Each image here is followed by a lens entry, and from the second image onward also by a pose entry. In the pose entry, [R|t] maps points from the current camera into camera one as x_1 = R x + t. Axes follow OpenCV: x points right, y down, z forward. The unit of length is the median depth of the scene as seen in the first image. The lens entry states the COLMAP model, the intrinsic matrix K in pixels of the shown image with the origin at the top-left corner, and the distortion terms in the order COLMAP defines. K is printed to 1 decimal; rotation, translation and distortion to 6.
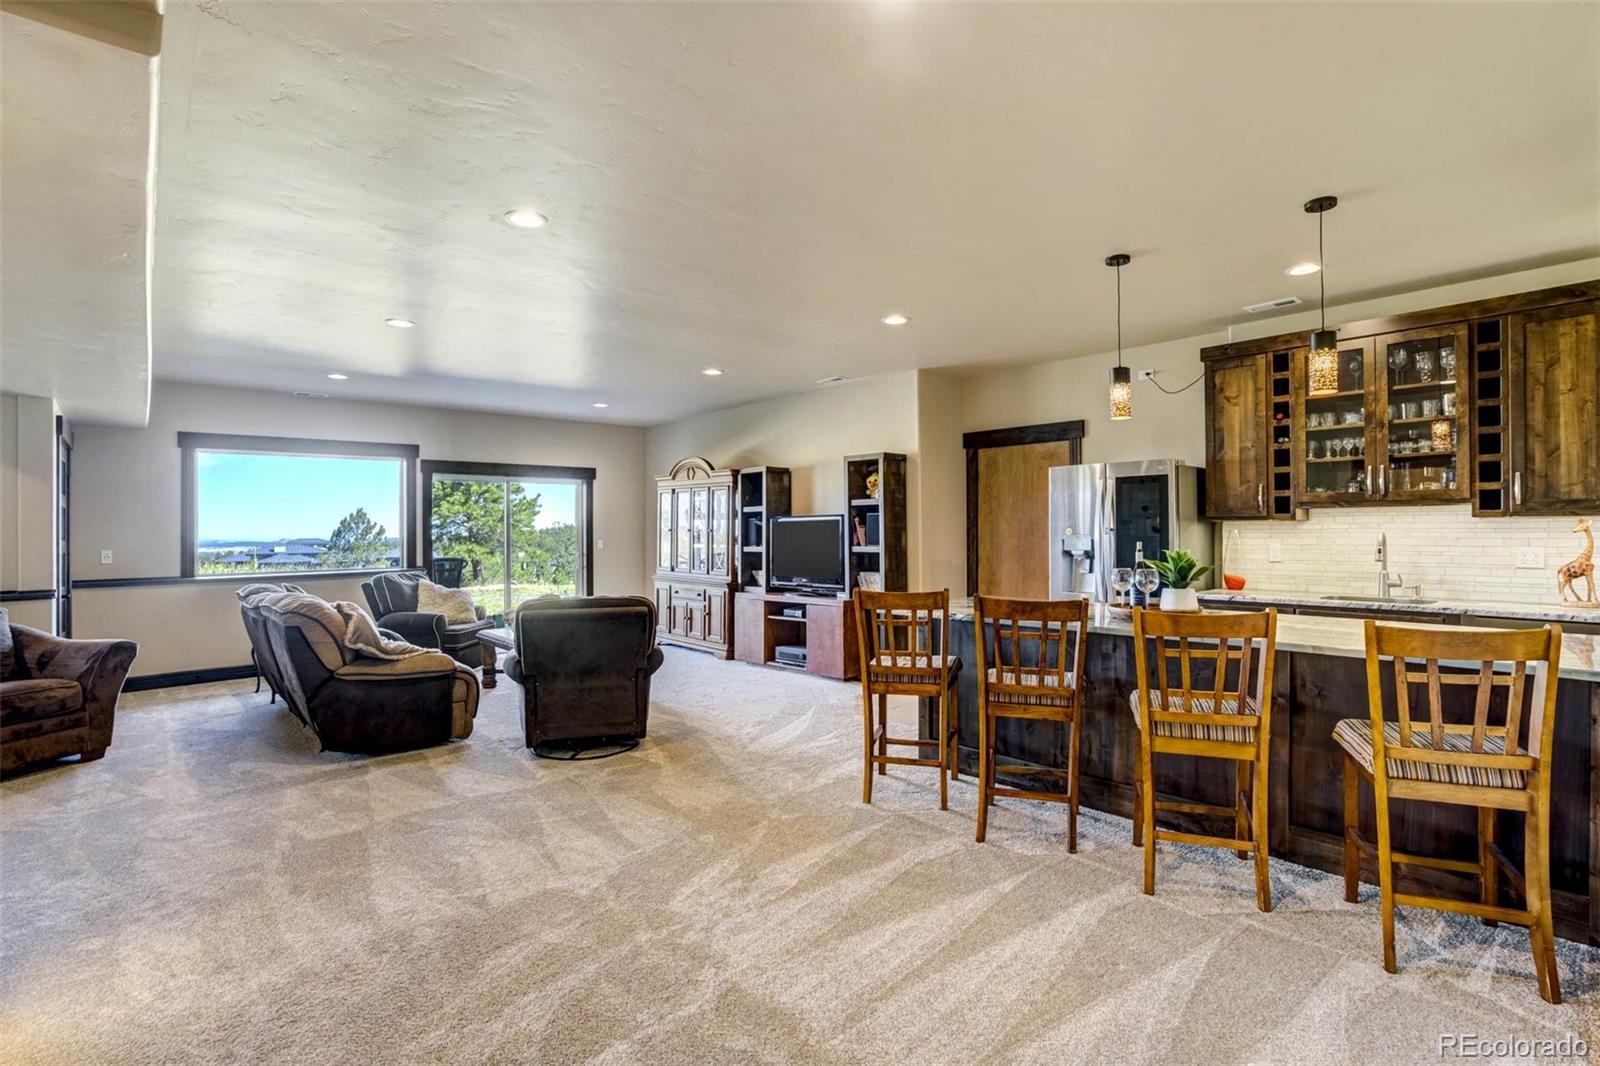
lens RADIAL K [[747.4, 0, 805.0], [0, 747.4, 534.8], [0, 0, 1]] dist [-0.045012, 0.021658]
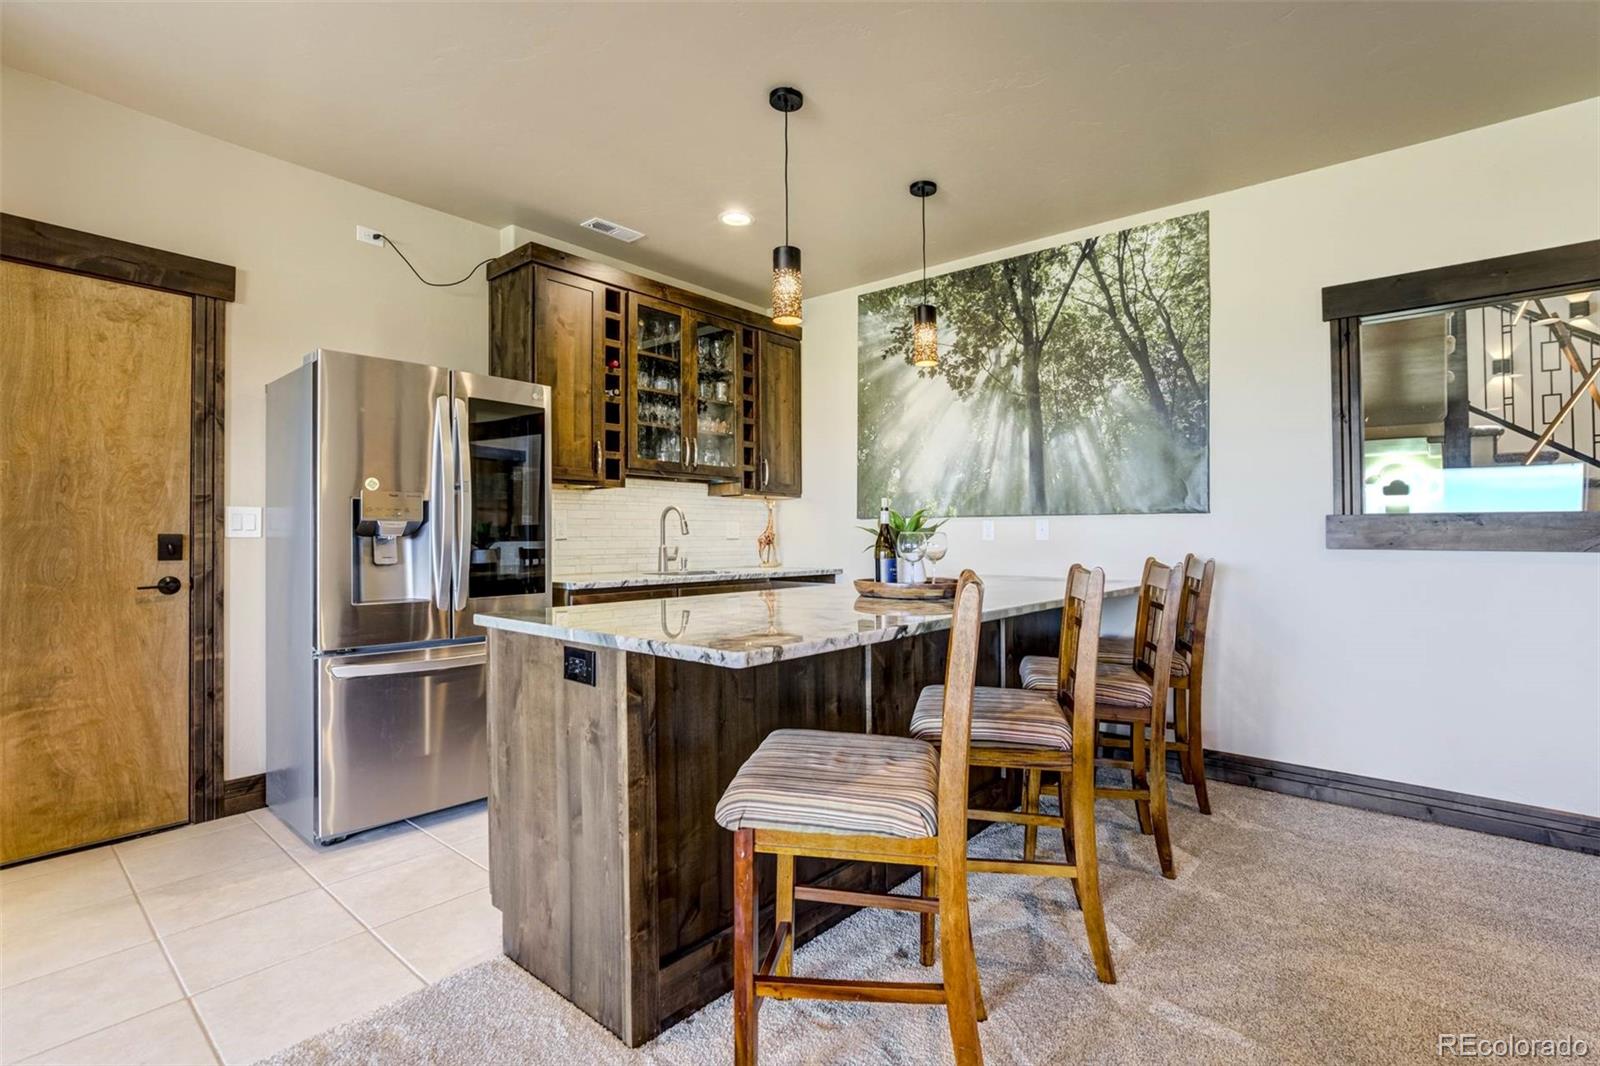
lens RADIAL K [[747.4, 0, 805.0], [0, 747.4, 534.8], [0, 0, 1]] dist [-0.045012, 0.021658]
pose [[-0.122201, 0.015693, 0.992381, -0.218179], [0.007231, 0.999863, -0.014921, 0.048459], [-0.992479, 0.005353, -0.122298, 0.886004]]
